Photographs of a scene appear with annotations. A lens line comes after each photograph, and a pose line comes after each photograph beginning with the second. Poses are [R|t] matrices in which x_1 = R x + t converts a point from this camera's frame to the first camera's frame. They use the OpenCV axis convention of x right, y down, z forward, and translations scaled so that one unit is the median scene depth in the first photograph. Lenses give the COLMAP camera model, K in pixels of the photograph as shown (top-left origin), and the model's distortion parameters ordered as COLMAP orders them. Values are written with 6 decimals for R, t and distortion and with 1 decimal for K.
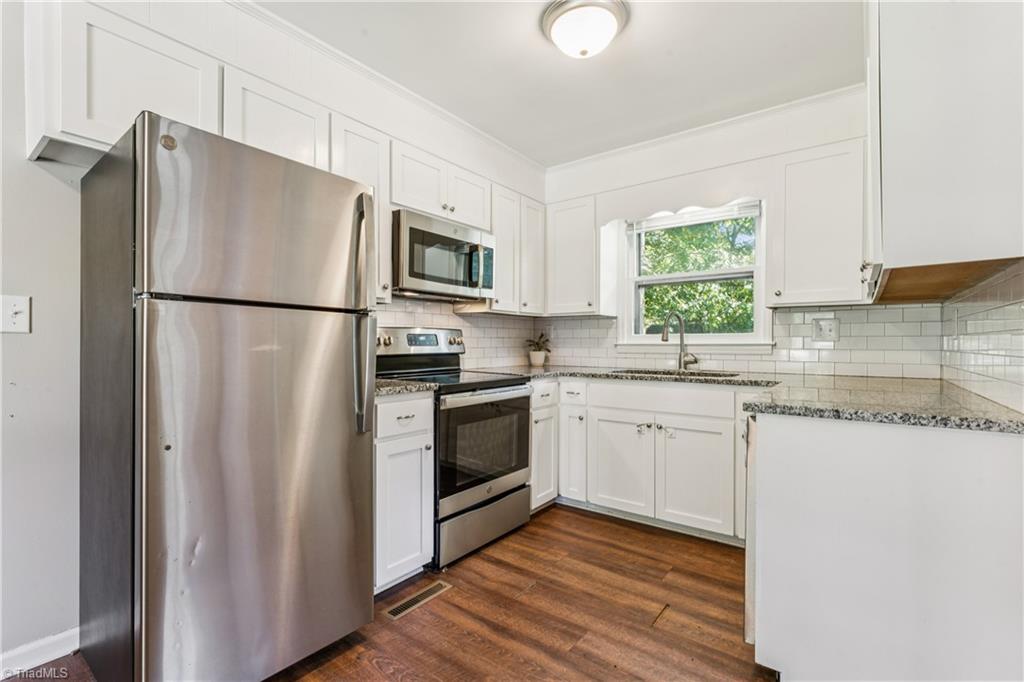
lens RADIAL K [[466.3, 0, 503.4], [0, 466.3, 342.0], [0, 0, 1]] dist [-0.005053, 0.000986]
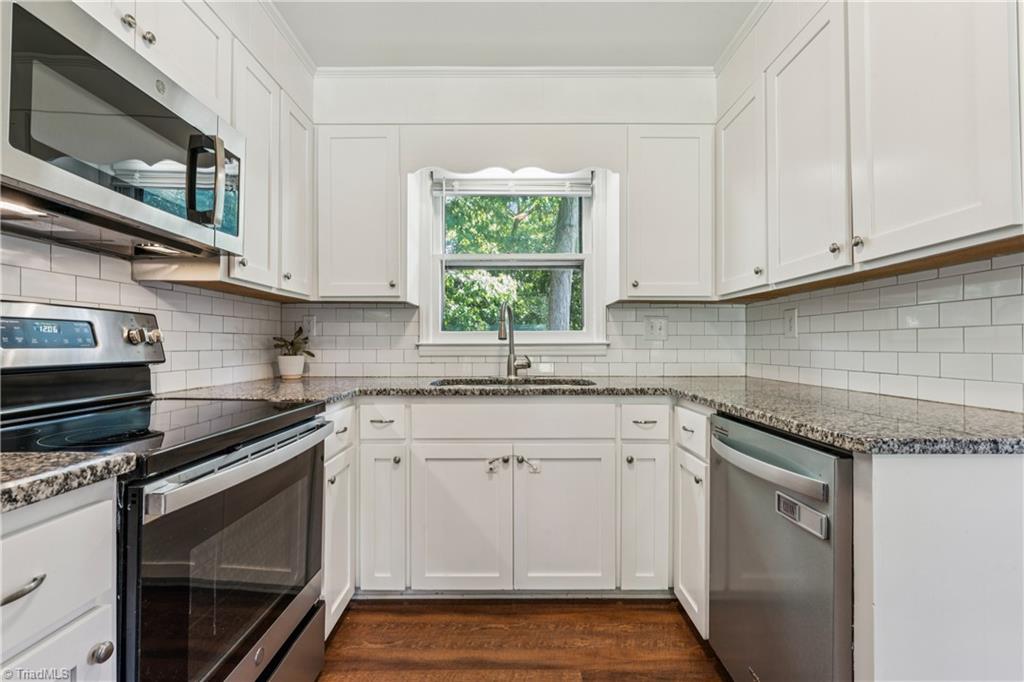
lens RADIAL K [[466.3, 0, 520.3], [0, 466.3, 341.9], [0, 0, 1]] dist [-0.005053, 0.000986]
pose [[0.788688, 0.002713, 0.614787, -0.093794], [0.000019, 0.999990, -0.004437, 0.005155], [-0.614793, 0.003511, 0.788680, 0.403474]]
